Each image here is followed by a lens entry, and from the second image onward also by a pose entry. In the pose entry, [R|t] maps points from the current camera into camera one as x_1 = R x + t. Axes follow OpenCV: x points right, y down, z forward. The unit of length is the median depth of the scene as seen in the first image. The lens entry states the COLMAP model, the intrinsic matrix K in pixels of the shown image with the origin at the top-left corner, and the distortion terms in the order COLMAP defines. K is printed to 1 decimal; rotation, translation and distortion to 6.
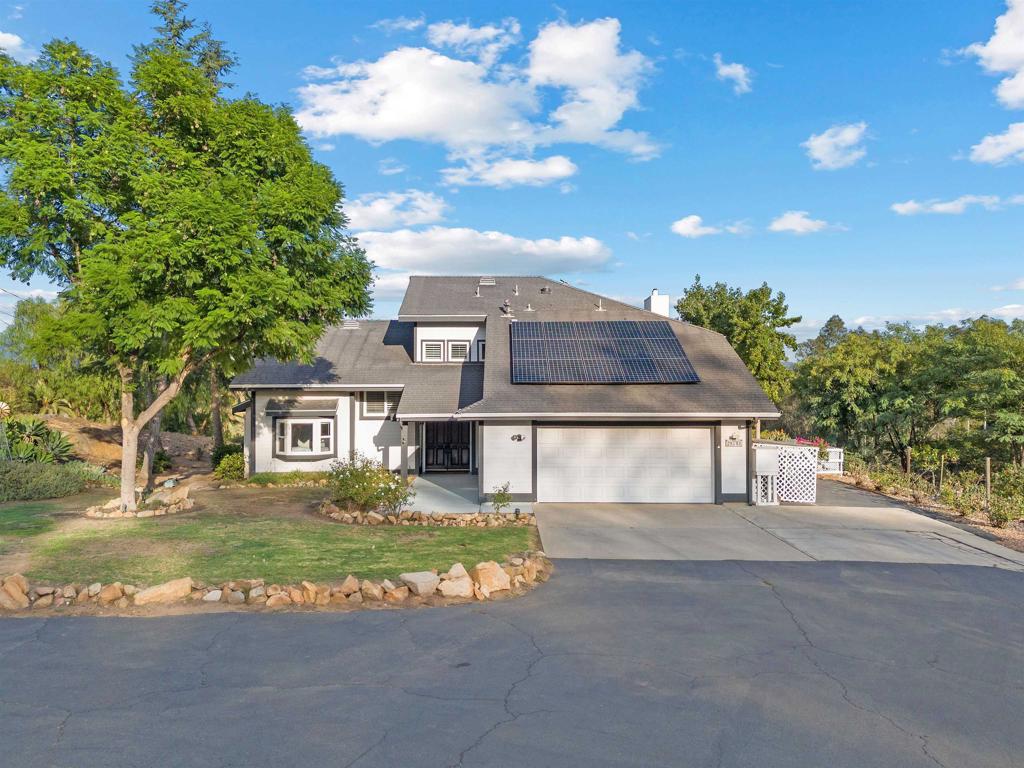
lens RADIAL K [[753.3, 0, 512.0], [0, 753.3, 384.0], [0, 0, 1]] dist [0.076479, -0.070333]
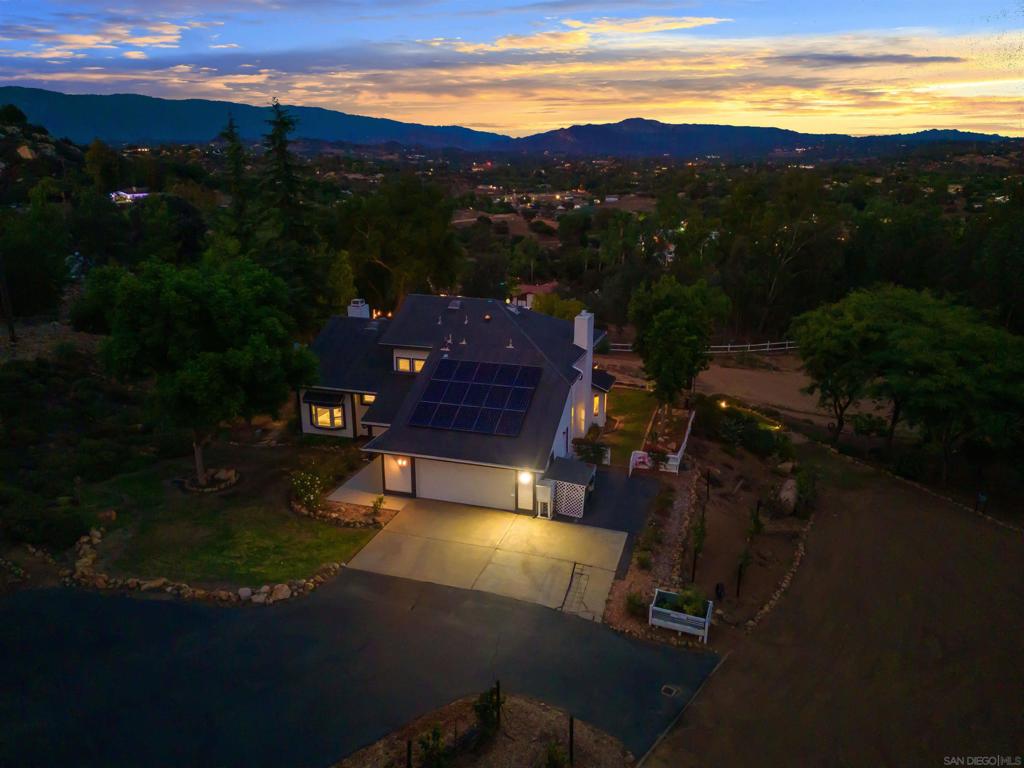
lens RADIAL K [[753.3, 0, 512.0], [0, 753.3, 384.0], [0, 0, 1]] dist [0.076479, -0.070333]
pose [[0.948581, 0.093328, -0.302463, 0.849310], [-0.000513, 0.955998, 0.293374, -0.681921], [0.316534, -0.278134, 0.906889, -0.463535]]
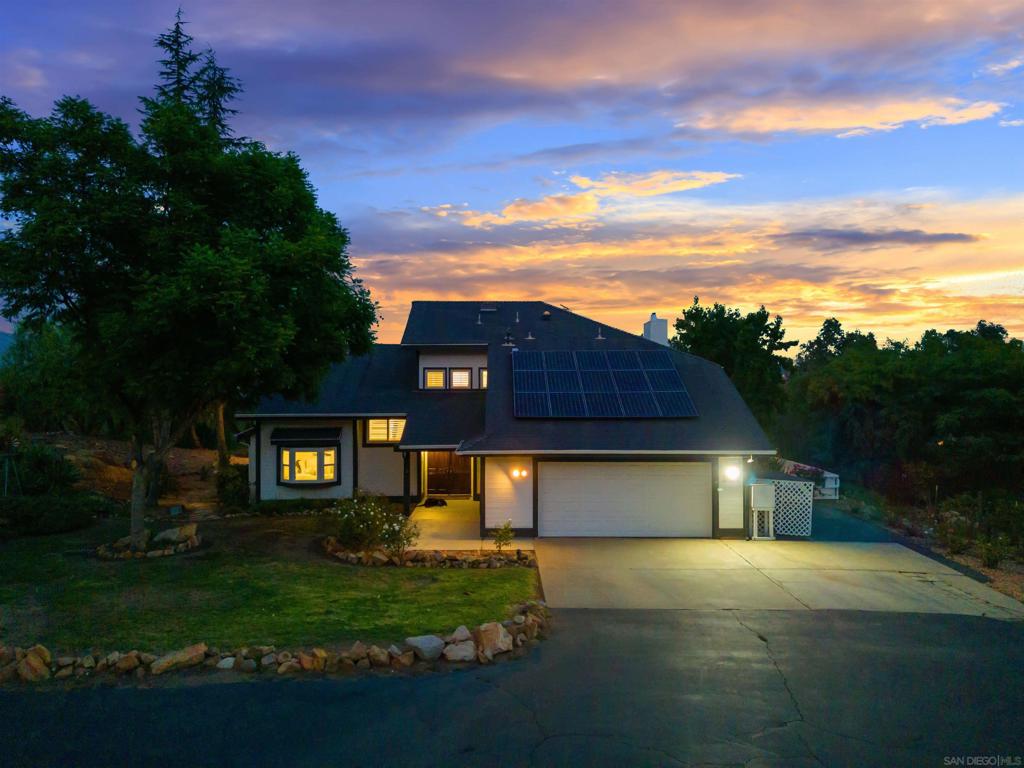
lens RADIAL K [[753.3, 0, 512.0], [0, 753.3, 384.0], [0, 0, 1]] dist [0.076479, -0.070333]
pose [[1.000000, 0.000305, 0.000308, -0.002371], [-0.000307, 0.999983, 0.005891, -0.064573], [-0.000306, -0.005891, 0.999983, -0.021799]]
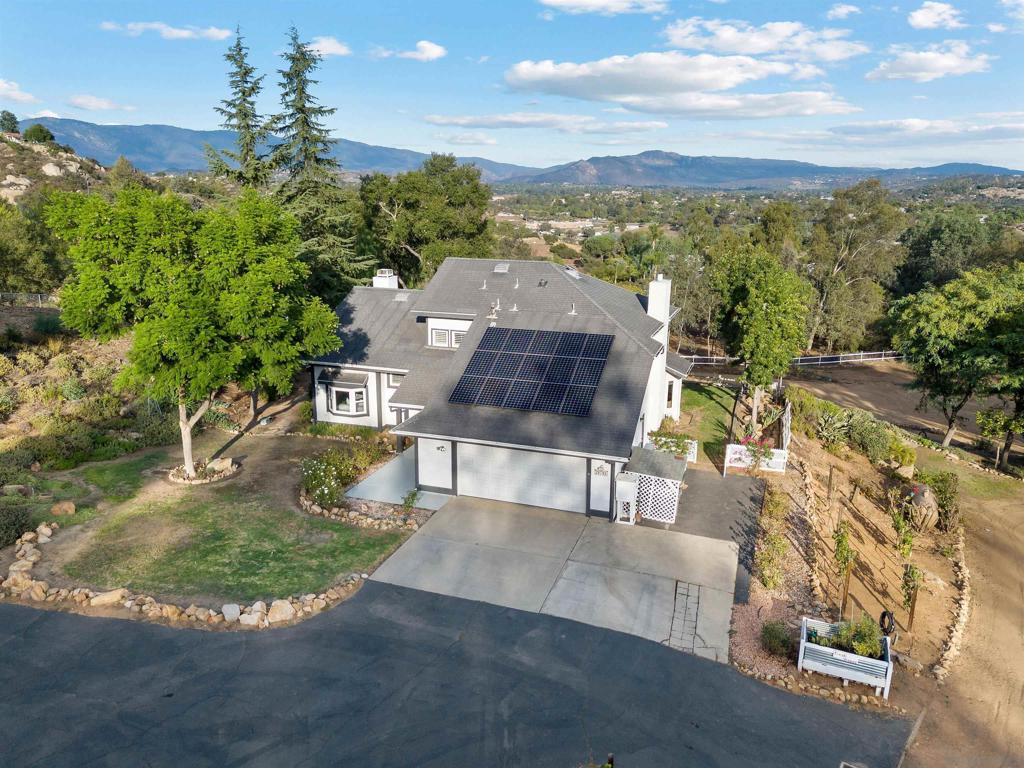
lens RADIAL K [[753.3, 0, 512.0], [0, 753.3, 384.0], [0, 0, 1]] dist [0.076479, -0.070333]
pose [[0.940363, 0.093248, -0.327142, 0.635391], [-0.006249, 0.966268, 0.257462, -0.440972], [0.340115, -0.240063, 0.909226, -0.155519]]
